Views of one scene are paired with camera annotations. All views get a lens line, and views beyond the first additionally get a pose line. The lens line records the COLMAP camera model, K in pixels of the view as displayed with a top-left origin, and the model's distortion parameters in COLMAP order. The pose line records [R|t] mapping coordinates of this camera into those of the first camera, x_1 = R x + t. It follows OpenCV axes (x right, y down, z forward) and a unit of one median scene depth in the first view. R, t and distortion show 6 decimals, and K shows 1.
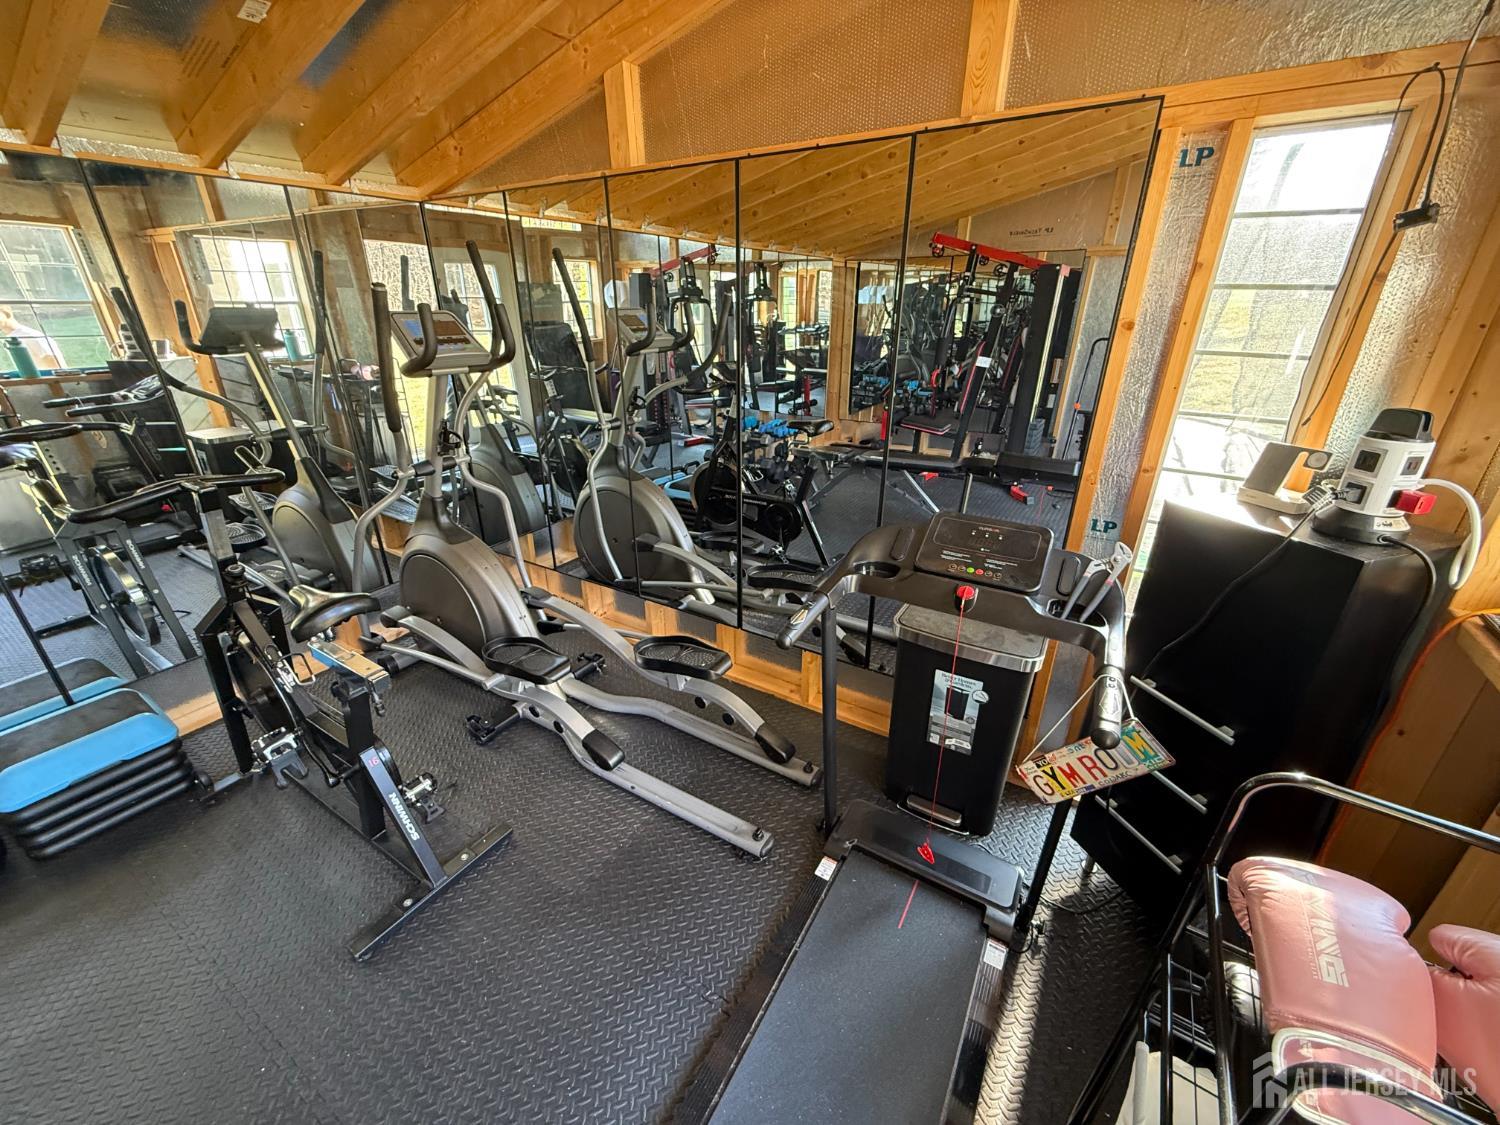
lens RADIAL K [[595.4, 0, 750.3], [0, 595.4, 560.1], [0, 0, 1]] dist [0.003047, -0.000051]
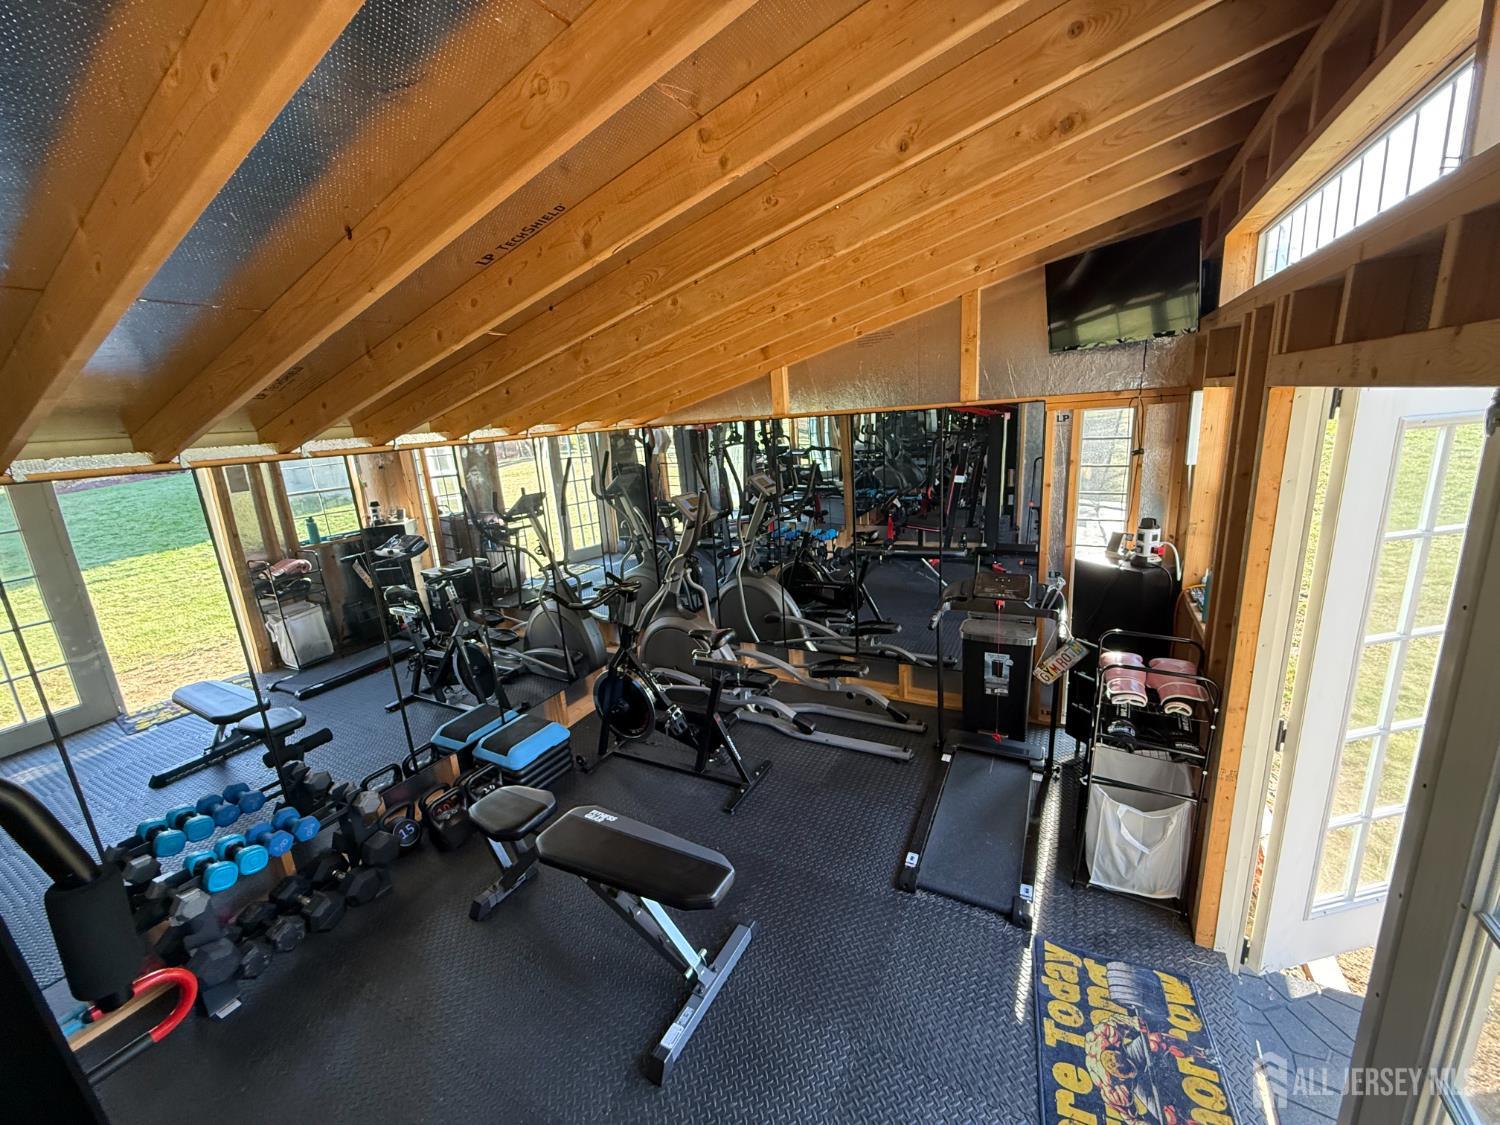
lens RADIAL K [[595.4, 0, 748.6], [0, 595.4, 558.2], [0, 0, 1]] dist [0.003047, -0.000051]
pose [[0.995985, -0.078957, 0.042176, -0.546270], [0.085111, 0.981257, -0.172891, 0.155354], [-0.027734, 0.175786, 0.984038, -1.015915]]
